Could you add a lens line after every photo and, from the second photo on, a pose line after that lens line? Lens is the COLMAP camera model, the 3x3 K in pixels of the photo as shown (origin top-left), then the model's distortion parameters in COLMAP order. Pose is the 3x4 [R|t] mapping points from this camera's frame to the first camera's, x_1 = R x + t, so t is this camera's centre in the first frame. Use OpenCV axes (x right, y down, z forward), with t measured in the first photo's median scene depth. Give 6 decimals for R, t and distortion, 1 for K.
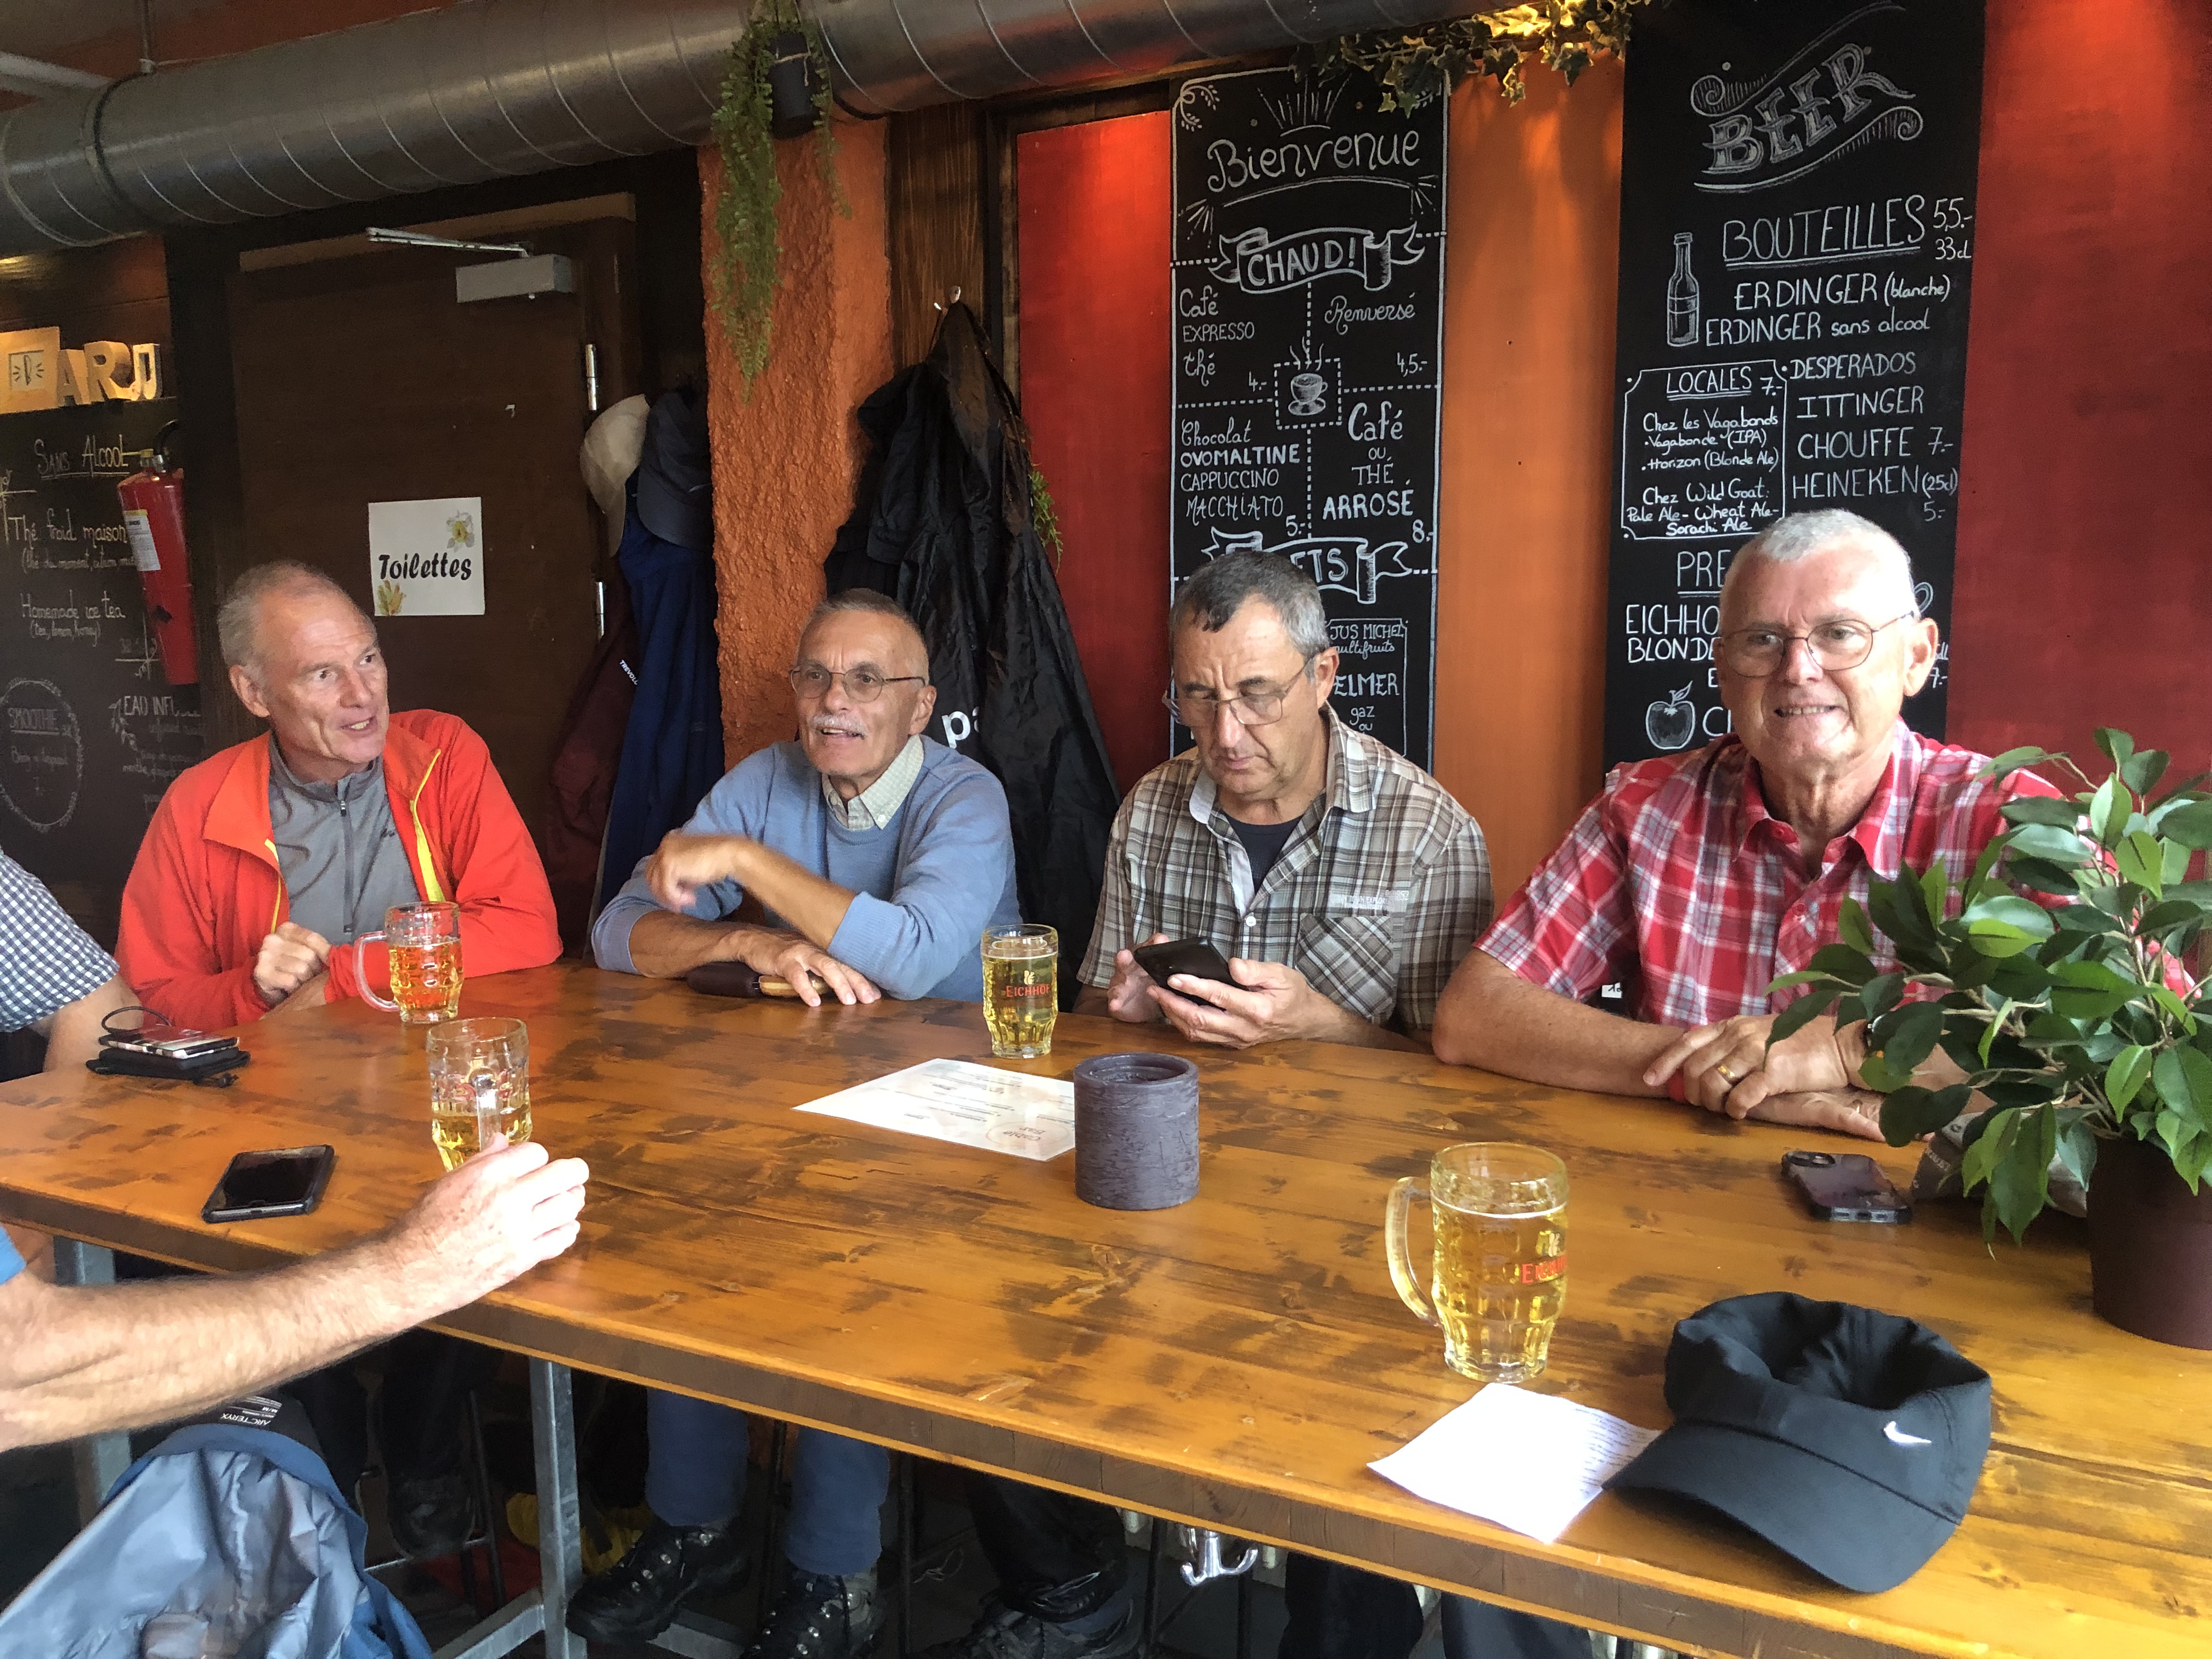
lens RADIAL K [[1855.0, 0, 1095.3], [0, 1855.0, 843.6], [0, 0, 1]] dist [0.041066, -0.007750]
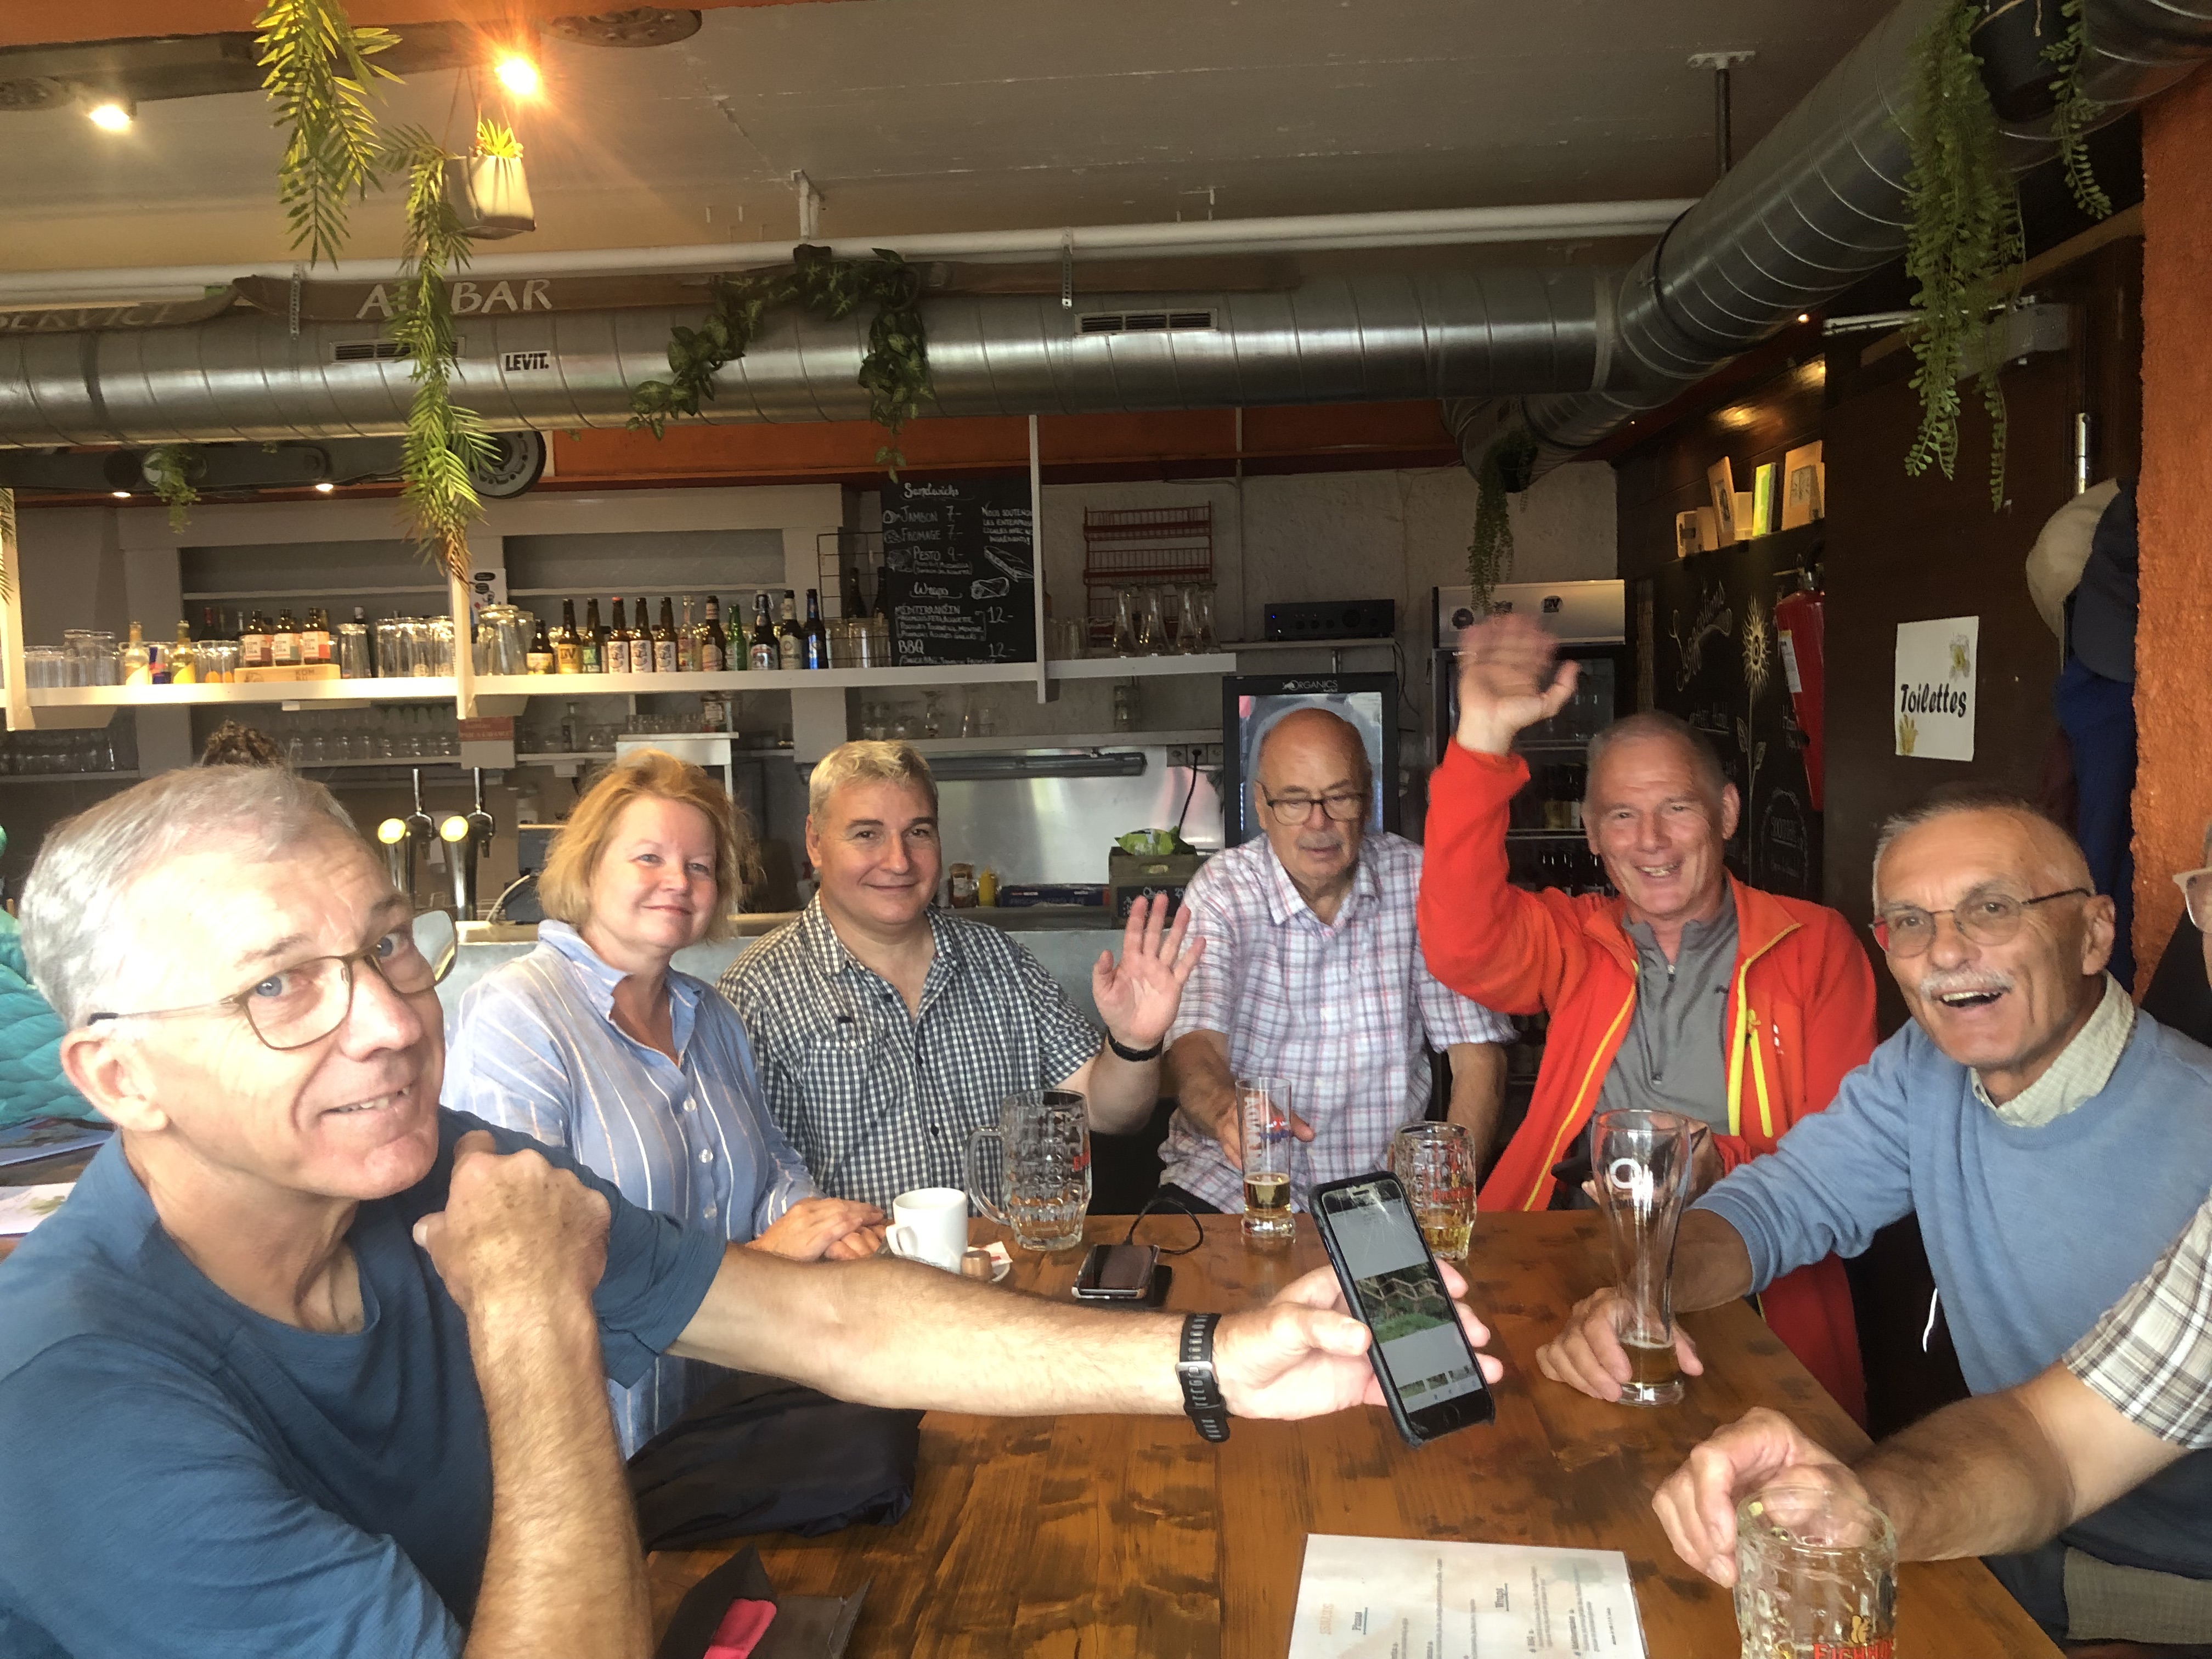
lens RADIAL K [[1855.0, 0, 1095.3], [0, 1855.0, 843.6], [0, 0, 1]] dist [0.041066, -0.007750]
pose [[0.410210, 0.076055, -0.908814, 0.363225], [-0.092024, 0.994882, 0.041722, -0.123957], [0.907336, 0.066518, 0.415110, 0.467035]]
